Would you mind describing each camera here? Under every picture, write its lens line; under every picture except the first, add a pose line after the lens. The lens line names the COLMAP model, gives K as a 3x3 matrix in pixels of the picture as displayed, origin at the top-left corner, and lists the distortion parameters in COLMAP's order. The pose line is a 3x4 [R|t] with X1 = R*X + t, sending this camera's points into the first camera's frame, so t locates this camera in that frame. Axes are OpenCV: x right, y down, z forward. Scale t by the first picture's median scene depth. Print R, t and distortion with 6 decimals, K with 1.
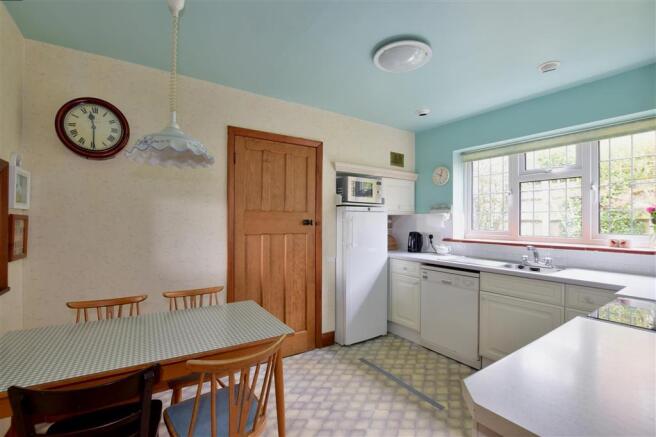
lens RADIAL K [[300.5, 0, 328.0], [0, 300.5, 218.5], [0, 0, 1]] dist [-0.000085, -0.000070]
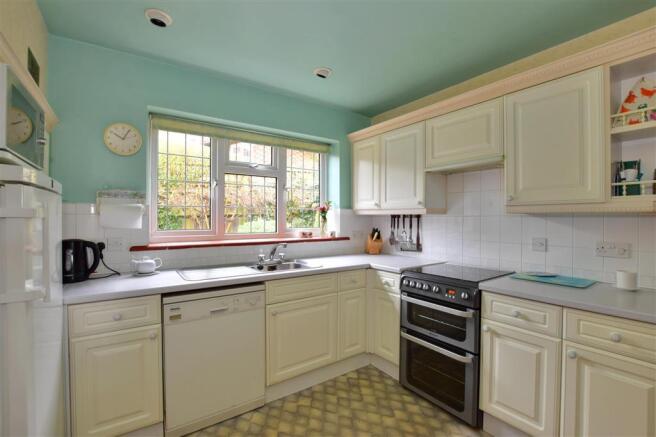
lens RADIAL K [[300.5, 0, 328.0], [0, 300.5, 218.5], [0, 0, 1]] dist [-0.000085, -0.000070]
pose [[0.012013, -0.005460, 0.999913, -0.252222], [-0.006184, 0.999966, 0.005535, 0.006109], [-0.999909, -0.006250, 0.011978, 0.758266]]
